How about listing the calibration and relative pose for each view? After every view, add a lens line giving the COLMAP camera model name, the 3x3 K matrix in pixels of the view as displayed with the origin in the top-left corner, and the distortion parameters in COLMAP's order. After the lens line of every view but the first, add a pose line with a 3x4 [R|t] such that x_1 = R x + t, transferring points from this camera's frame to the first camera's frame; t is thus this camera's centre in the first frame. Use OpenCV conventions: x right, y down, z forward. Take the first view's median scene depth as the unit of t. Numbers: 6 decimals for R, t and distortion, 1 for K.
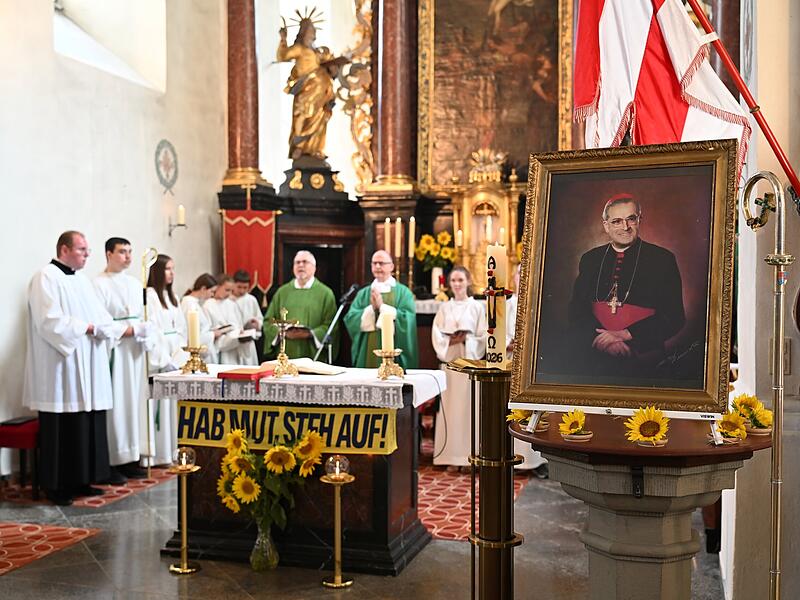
lens RADIAL K [[966.5, 0, 398.8], [0, 966.5, 300.7], [0, 0, 1]] dist [0.001809, 0.000000]
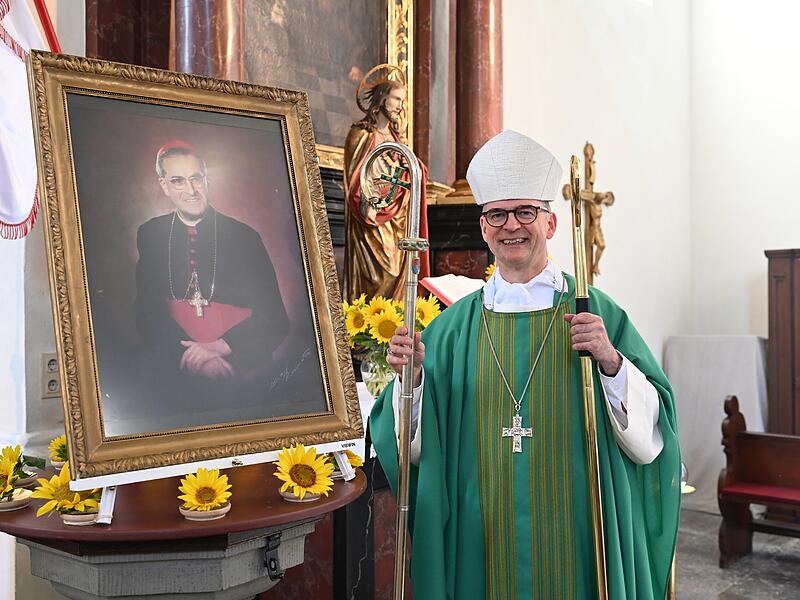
lens RADIAL K [[943.6, 0, 399.8], [0, 943.6, 298.4], [0, 0, 1]] dist [0.038737, 0.000000]
pose [[0.397597, -0.002577, 0.917556, -0.168521], [0.030239, 0.999490, -0.010296, 0.006032], [-0.917062, 0.031839, 0.397472, 0.318821]]
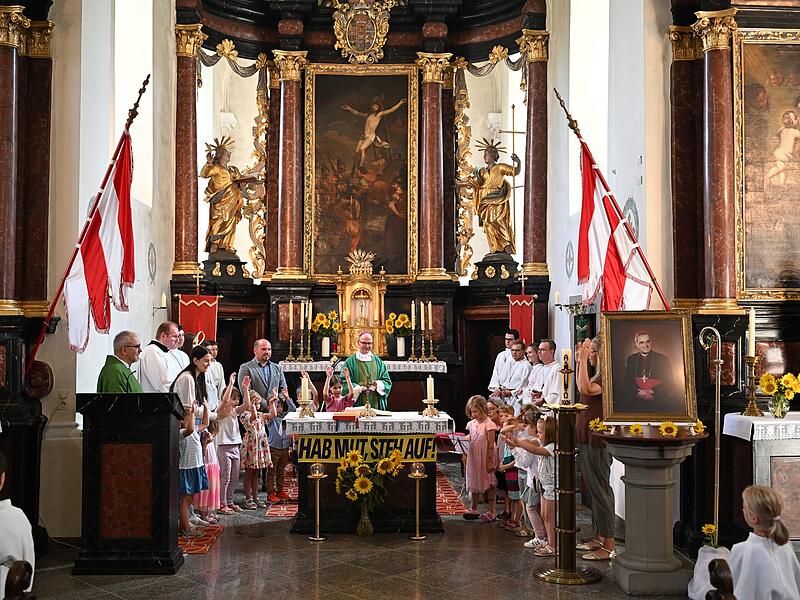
lens RADIAL K [[887.1, 0, 404.2], [0, 887.1, 292.6], [0, 0, 1]] dist [-0.008807, 0.000000]
pose [[0.950338, 0.014010, 0.310904, -0.526132], [0.005815, 0.998013, -0.062747, -0.038208], [-0.311165, 0.061438, 0.948368, -0.458997]]
